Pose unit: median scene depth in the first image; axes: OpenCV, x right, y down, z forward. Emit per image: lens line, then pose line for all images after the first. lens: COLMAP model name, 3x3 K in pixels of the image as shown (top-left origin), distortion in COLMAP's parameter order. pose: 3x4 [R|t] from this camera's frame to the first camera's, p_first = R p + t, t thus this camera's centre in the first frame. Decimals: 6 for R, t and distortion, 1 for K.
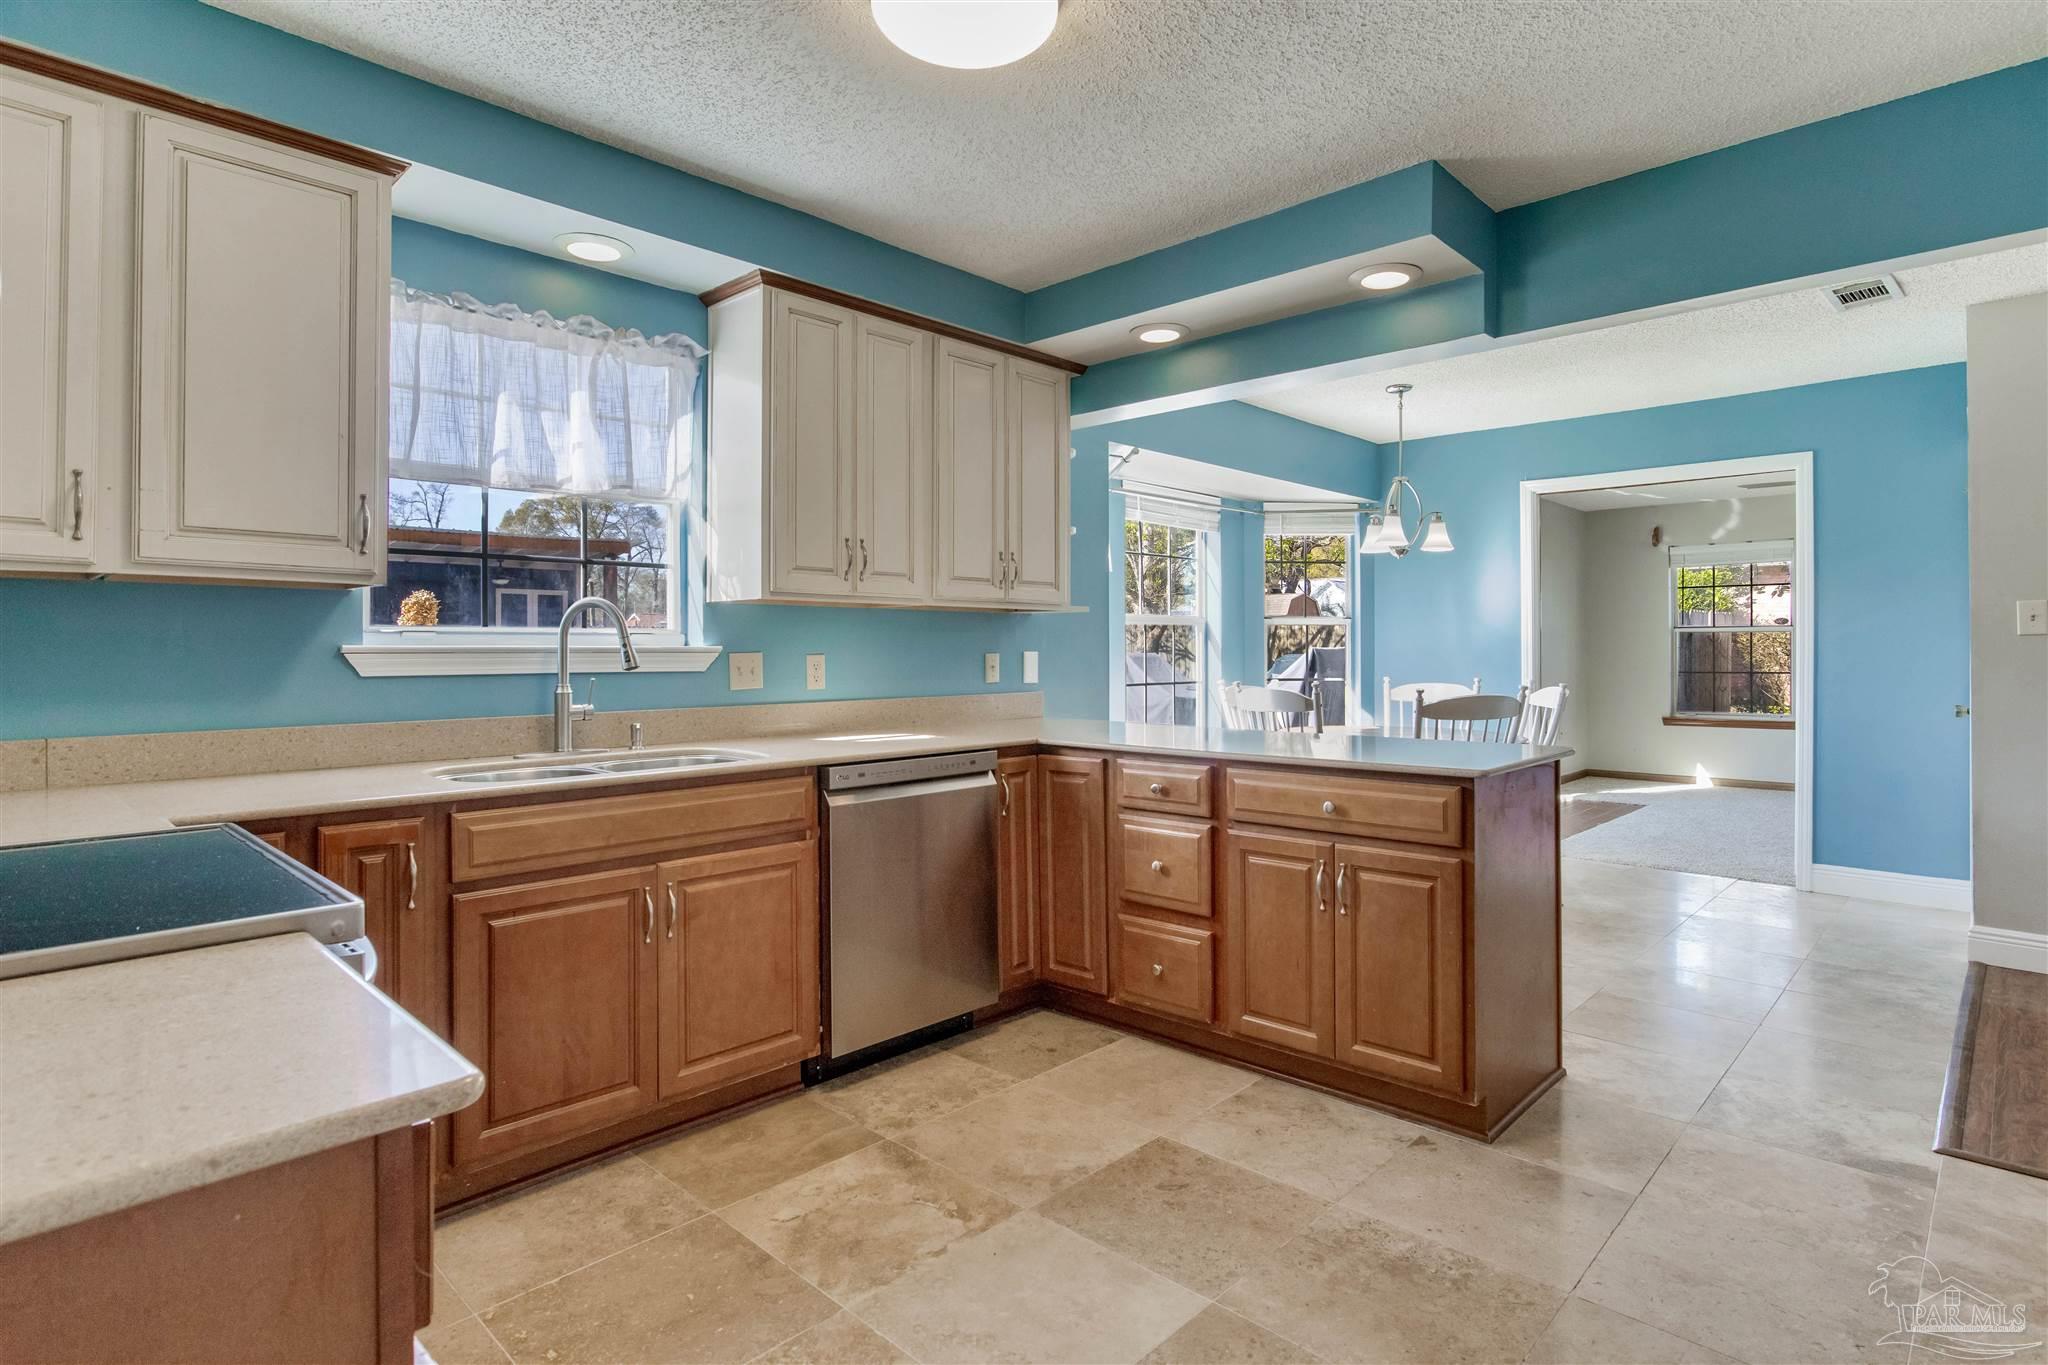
lens RADIAL K [[1047.8, 0, 1050.5], [0, 1047.8, 651.5], [0, 0, 1]] dist [-0.019010, 0.006301]
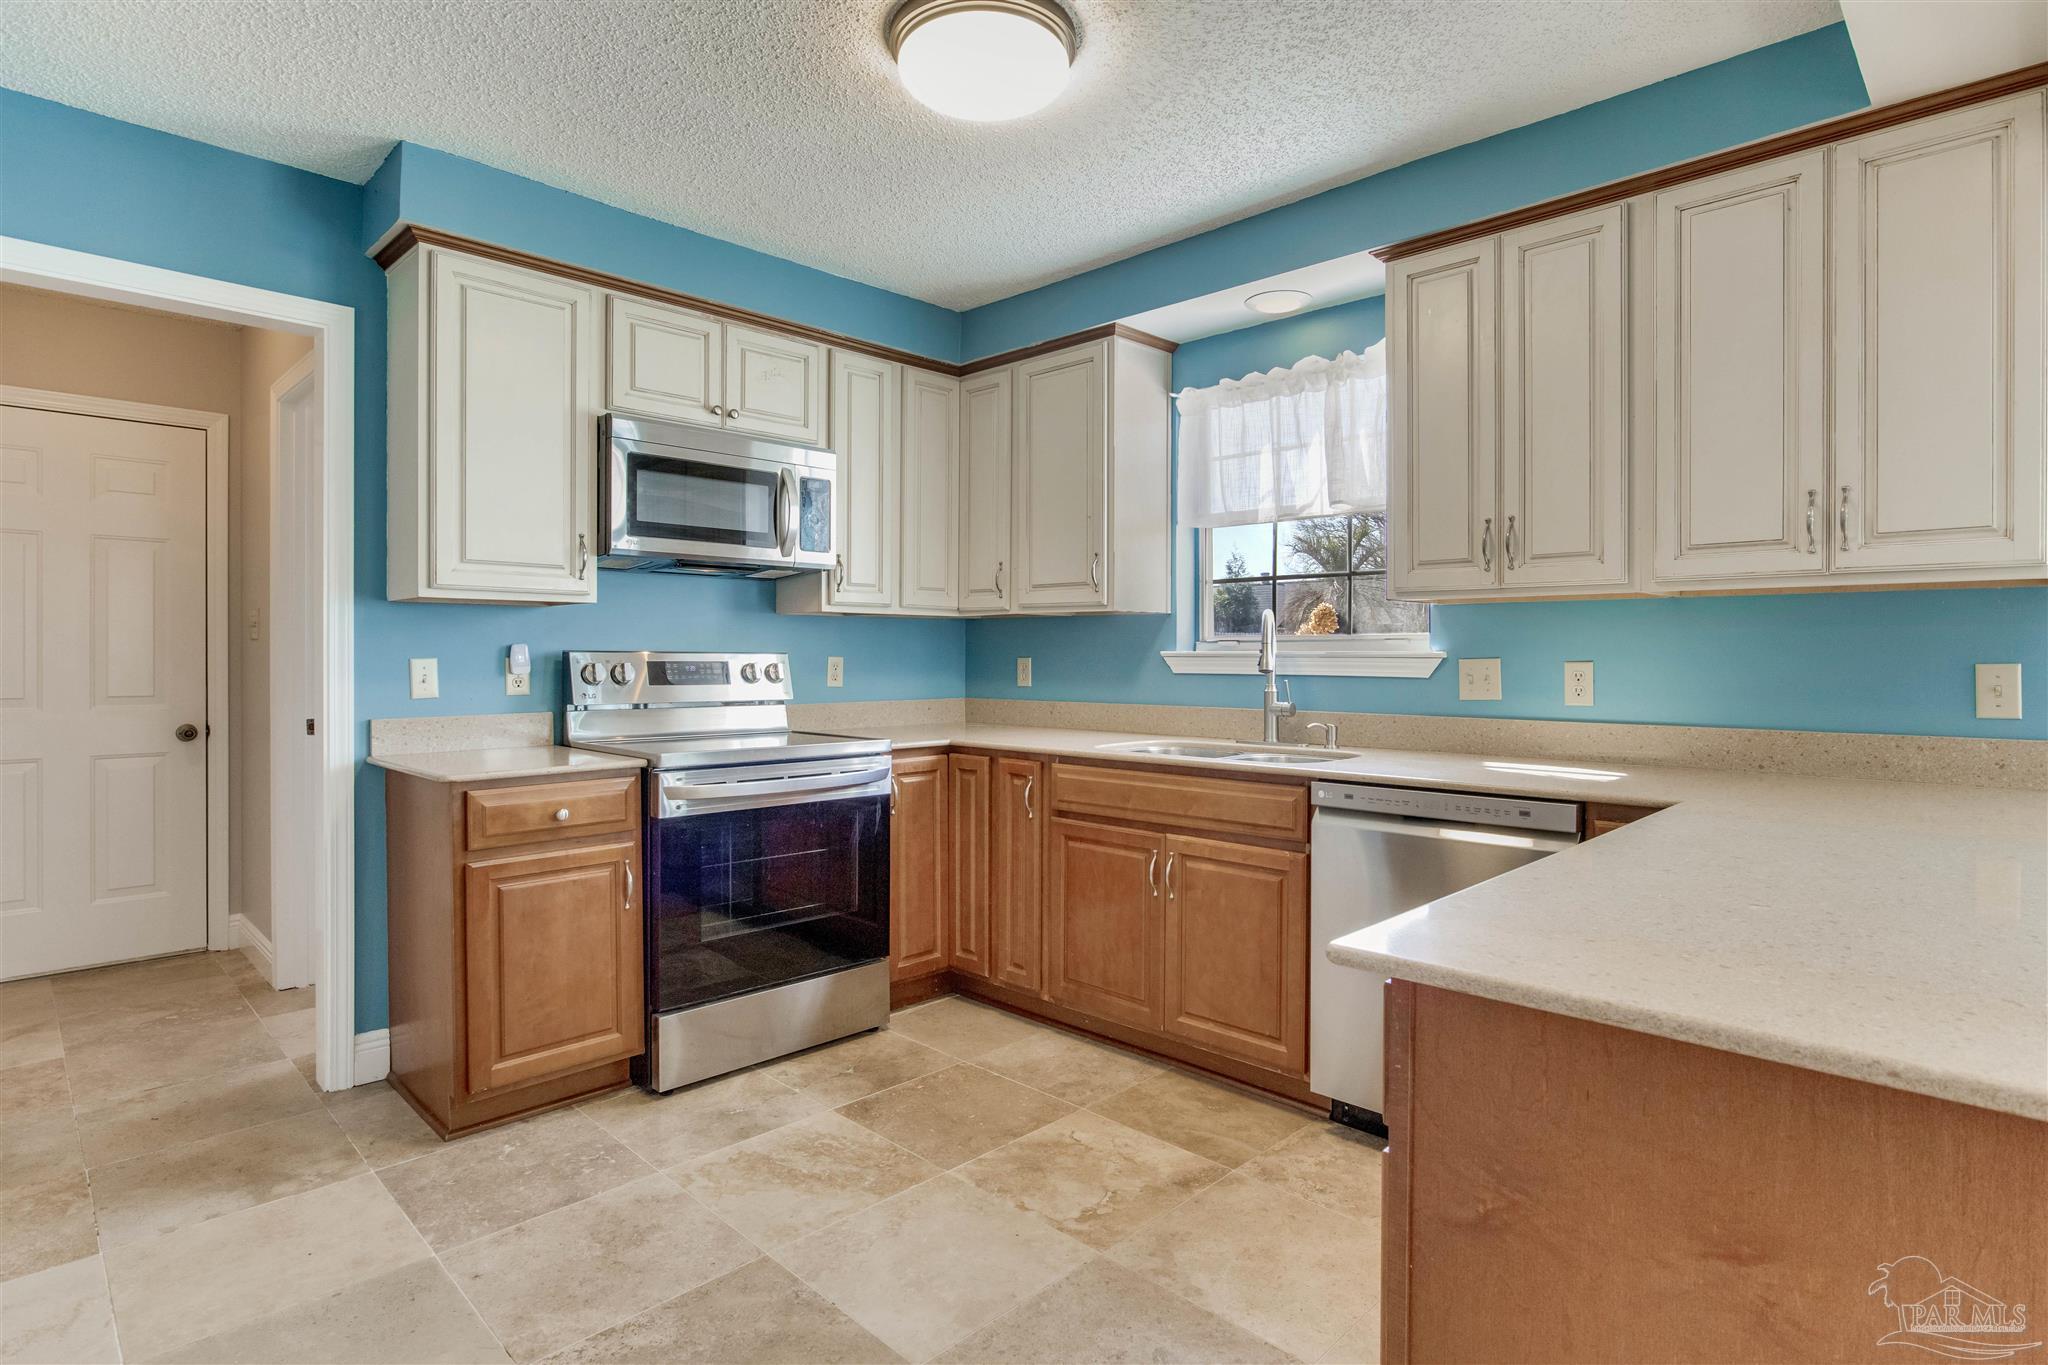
lens RADIAL K [[1047.8, 0, 1027.3], [0, 1047.8, 662.4], [0, 0, 1]] dist [-0.019010, 0.006301]
pose [[-0.028371, 0.009000, -0.999557, 0.820122], [-0.001266, 0.999958, 0.009039, -0.004449], [0.999597, 0.001522, -0.028358, 0.864552]]
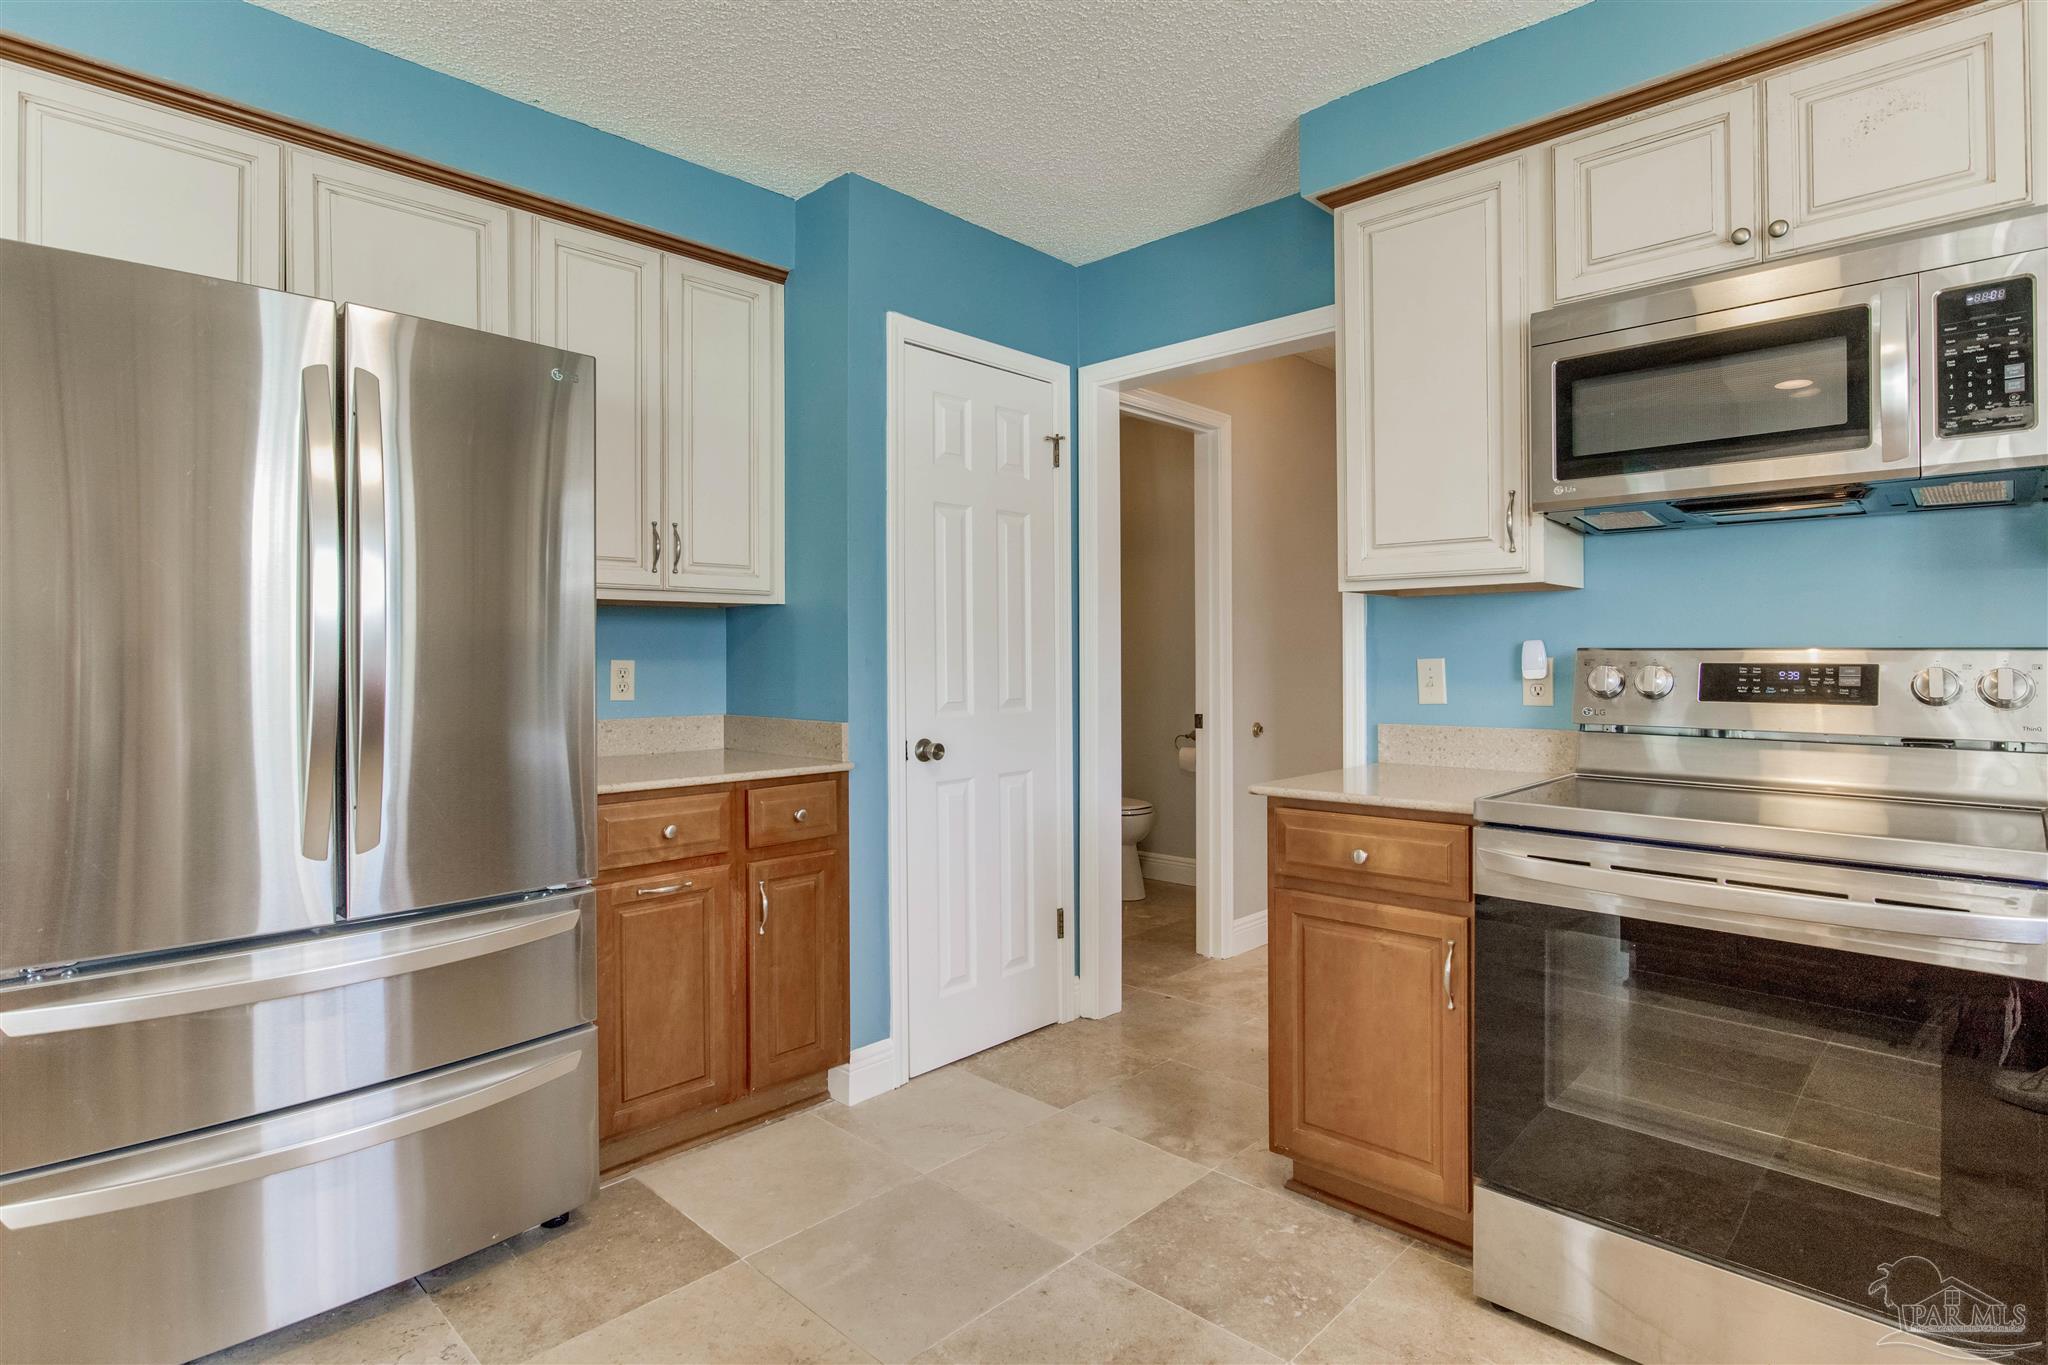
lens RADIAL K [[1047.8, 0, 1054.3], [0, 1047.8, 657.2], [0, 0, 1]] dist [-0.019010, 0.006301]
pose [[-0.999966, 0.006405, 0.005135, -0.448671], [0.006413, 0.999978, 0.001586, -0.002726], [-0.005125, 0.001619, -0.999986, 1.401404]]
